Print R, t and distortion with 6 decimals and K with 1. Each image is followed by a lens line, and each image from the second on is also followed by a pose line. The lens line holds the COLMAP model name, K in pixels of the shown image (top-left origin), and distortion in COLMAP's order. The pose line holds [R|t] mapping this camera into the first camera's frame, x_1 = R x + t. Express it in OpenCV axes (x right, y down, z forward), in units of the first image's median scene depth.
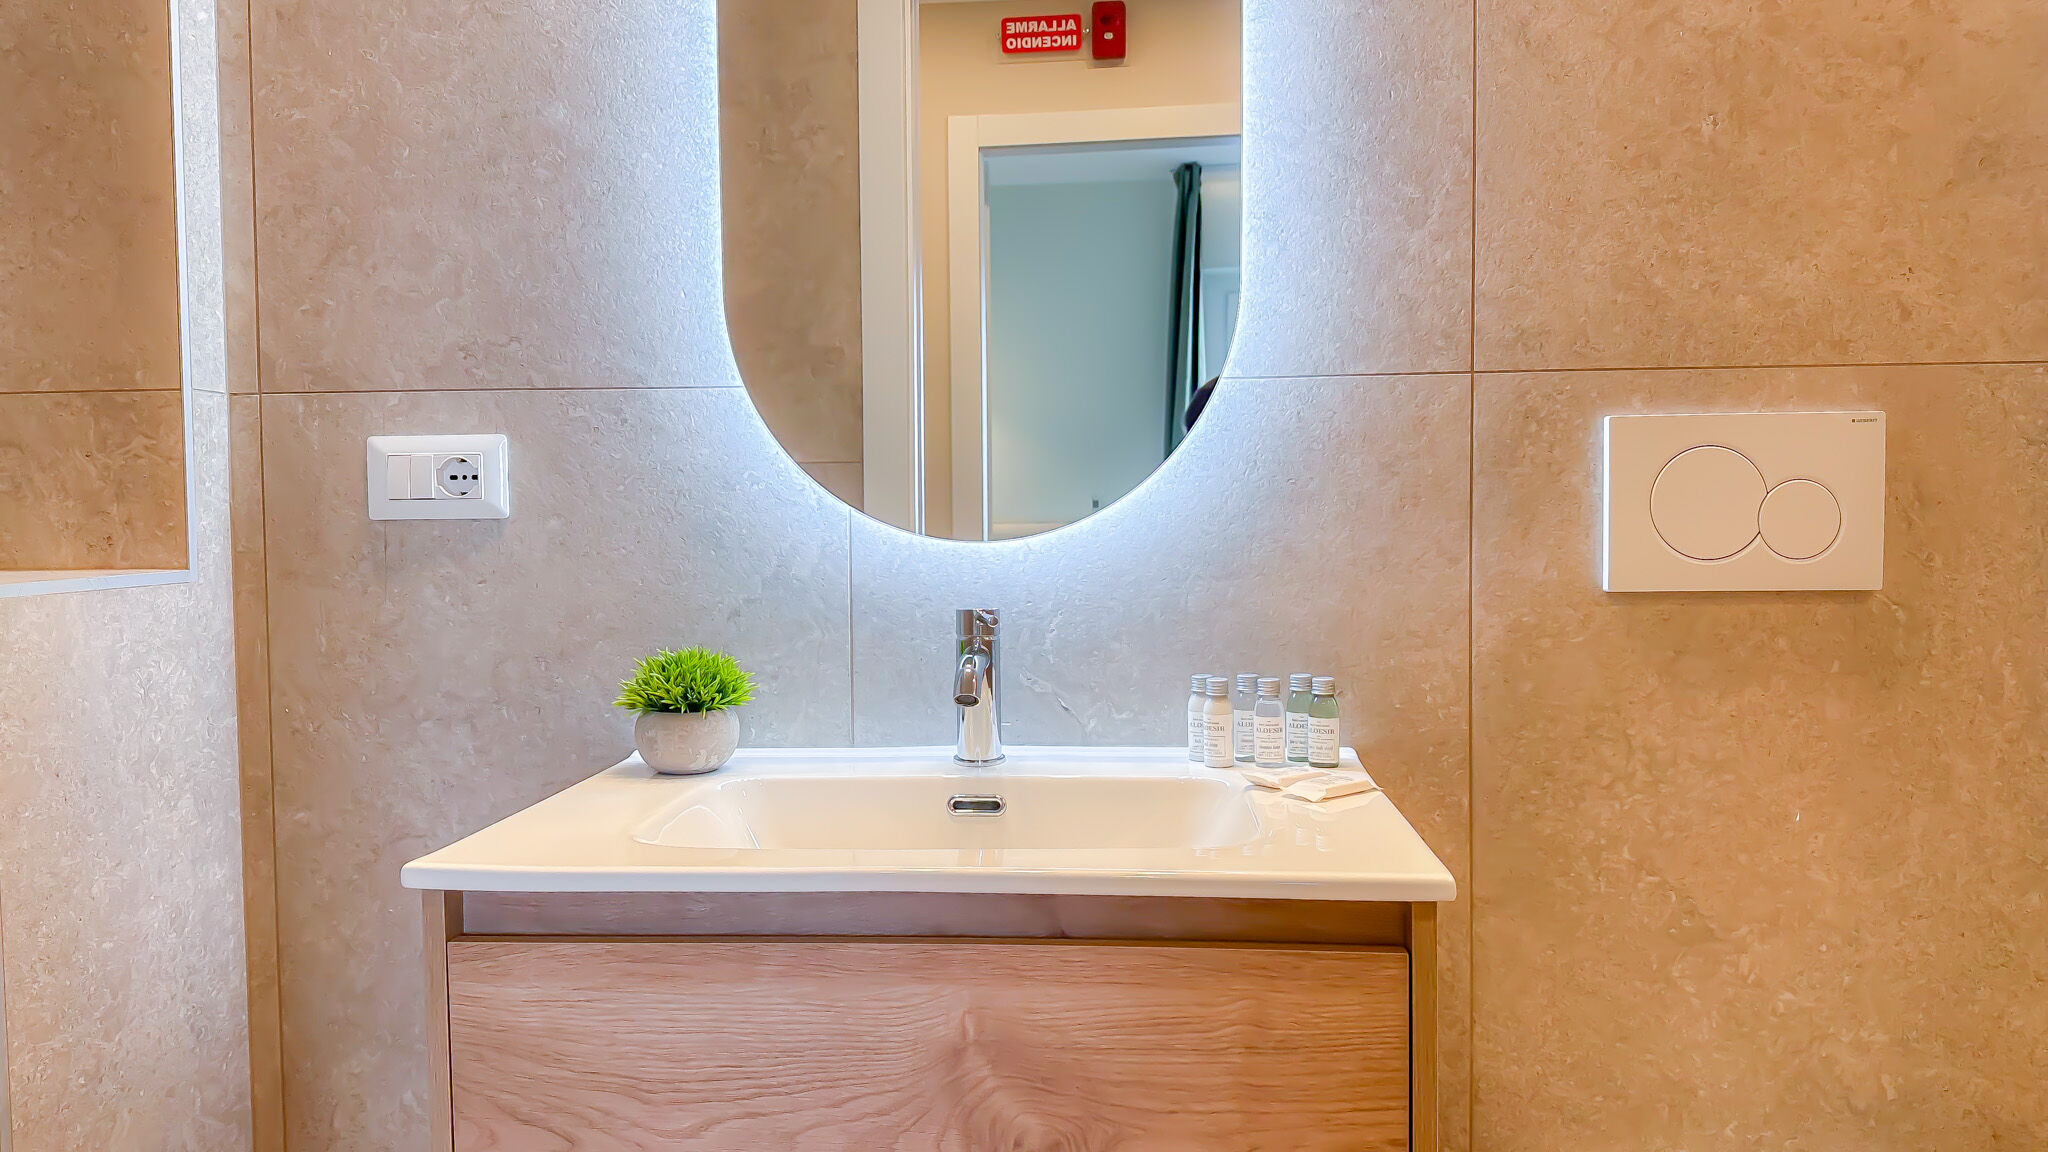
lens RADIAL K [[1452.0, 0, 1012.4], [0, 1452.0, 578.2], [0, 0, 1]] dist [0.096957, -0.146161]
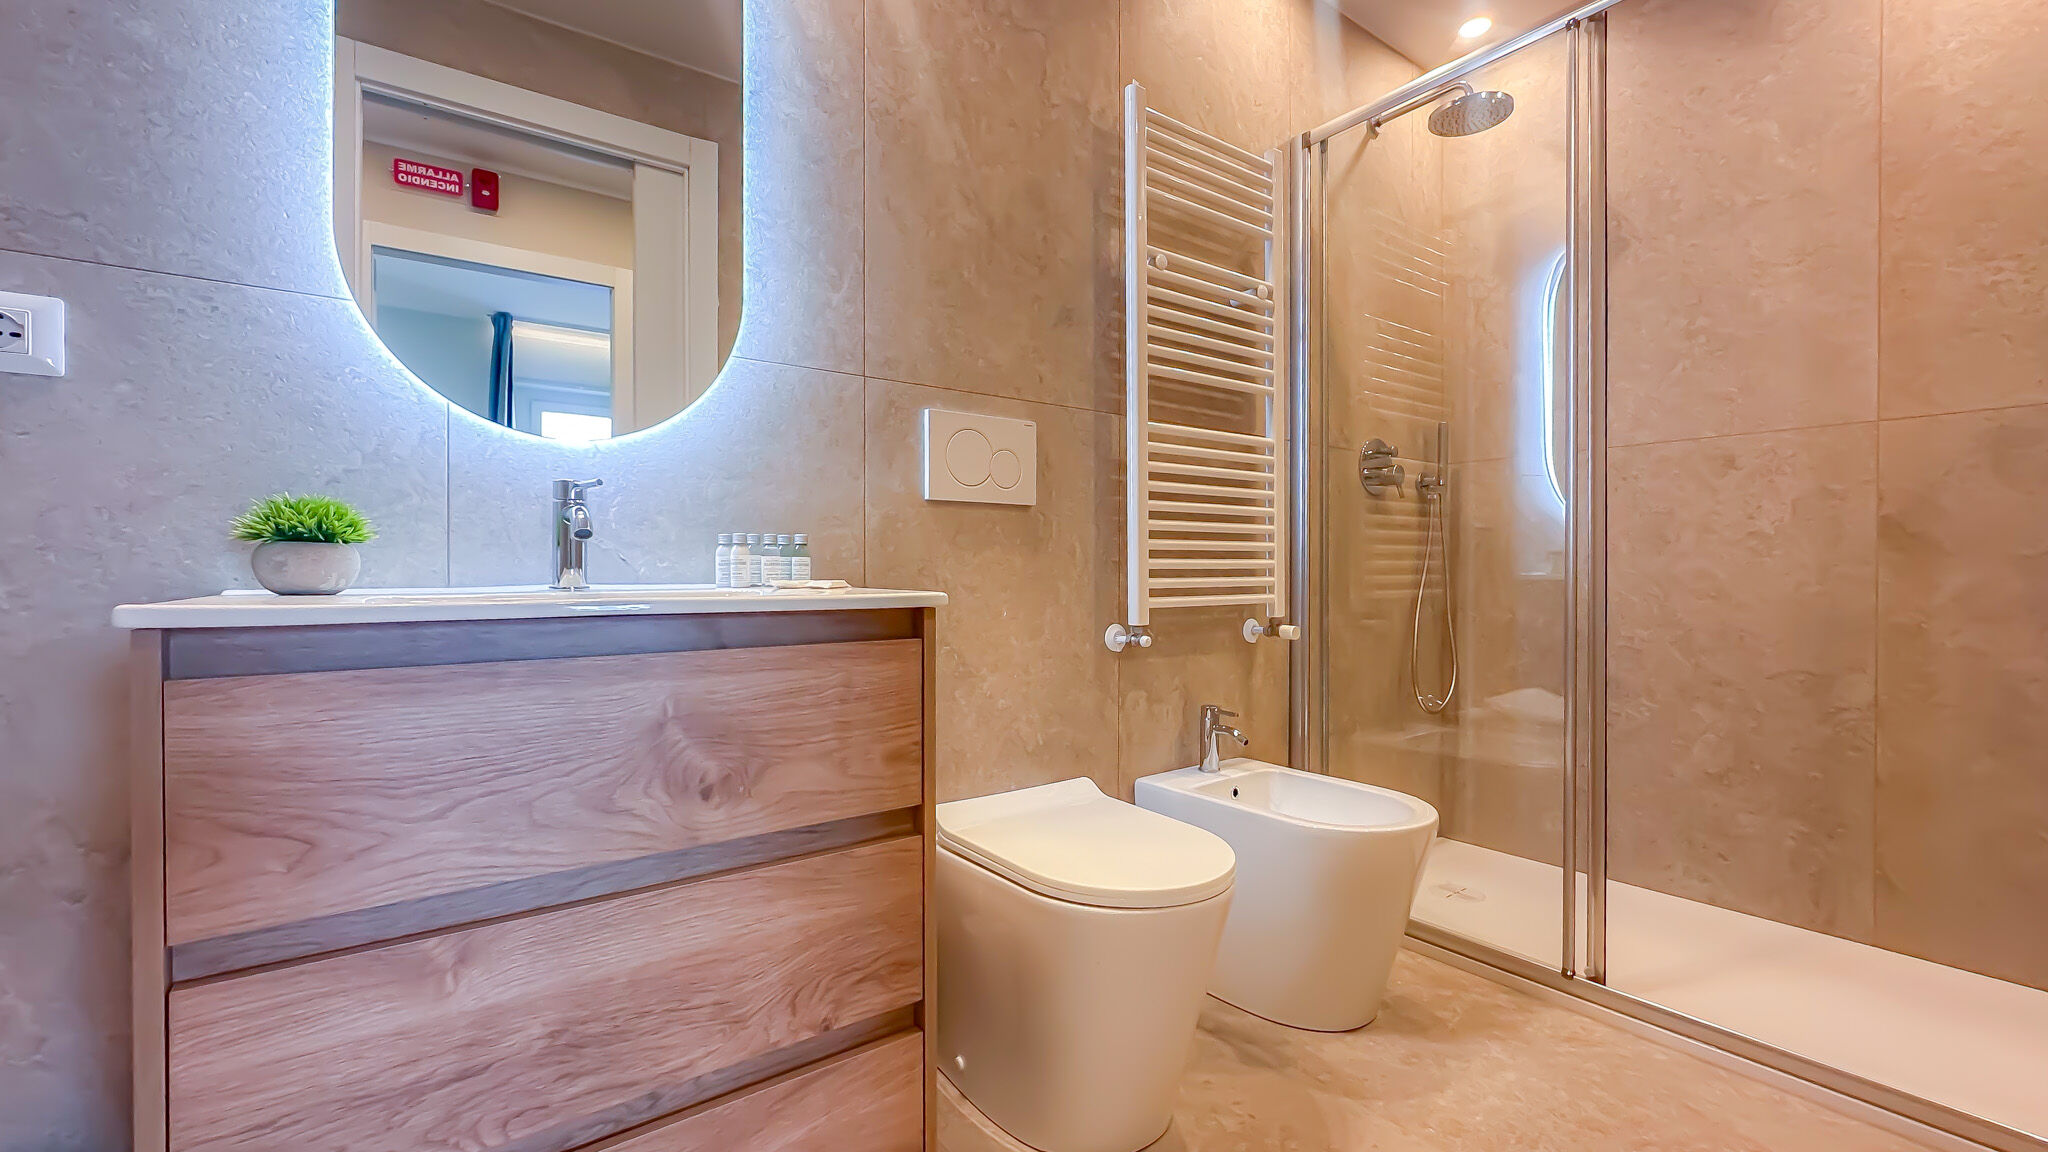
lens RADIAL K [[849.8, 0, 1024.0], [0, 849.8, 576.0], [0, 0, 1]] dist [-0.000328, -0.000142]
pose [[0.753701, 0.006461, 0.657186, -0.234947], [0.023565, 0.999043, -0.036848, 0.154148], [-0.656795, 0.043259, 0.752827, 0.077756]]
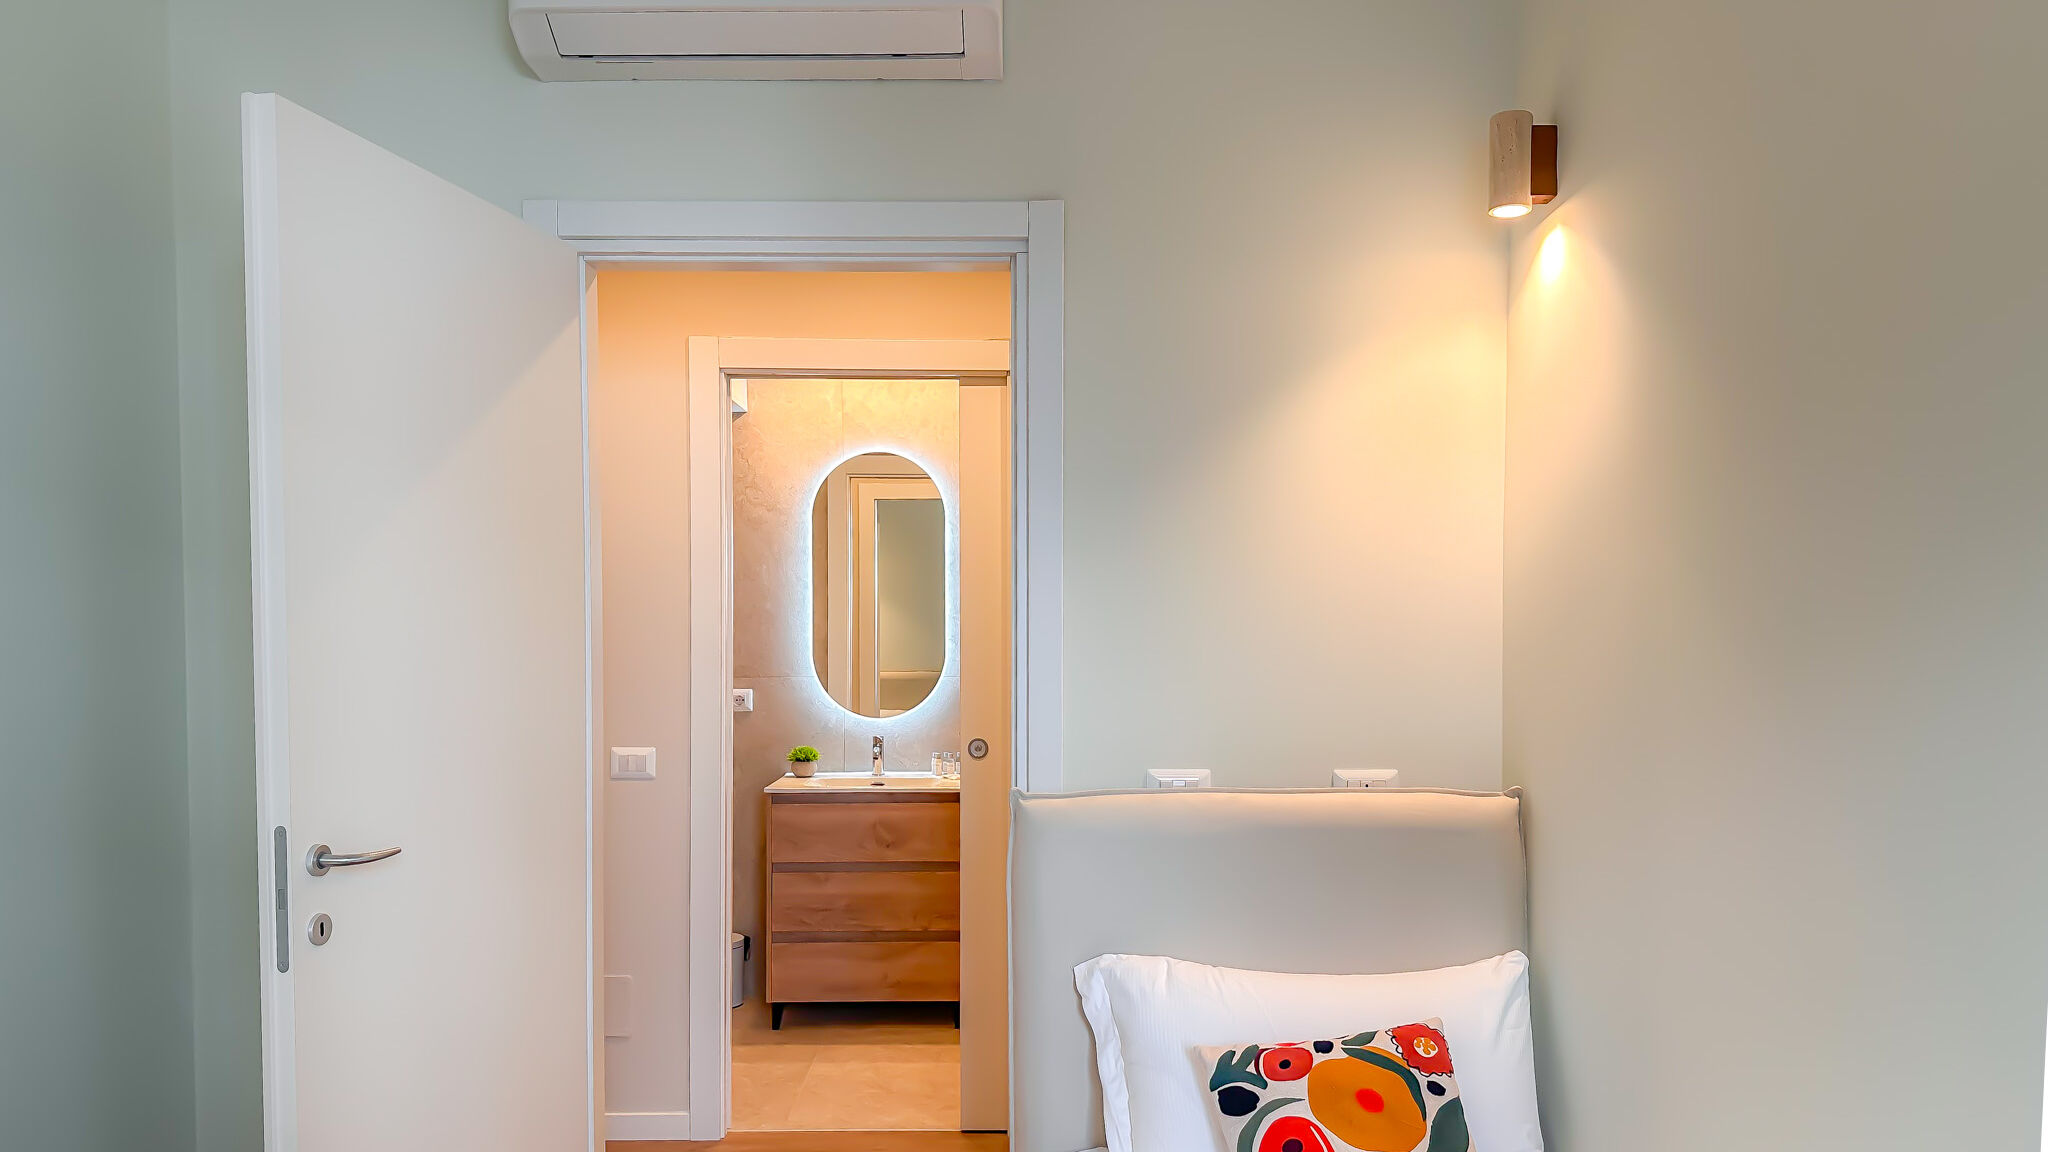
lens RADIAL K [[1452.0, 0, 1012.4], [0, 1452.0, 578.2], [0, 0, 1]] dist [0.096957, -0.146161]
pose [[0.996578, 0.008046, 0.082265, 0.012552], [-0.001403, 0.996755, -0.080488, -0.088898], [-0.082646, 0.080097, 0.993355, -3.013251]]
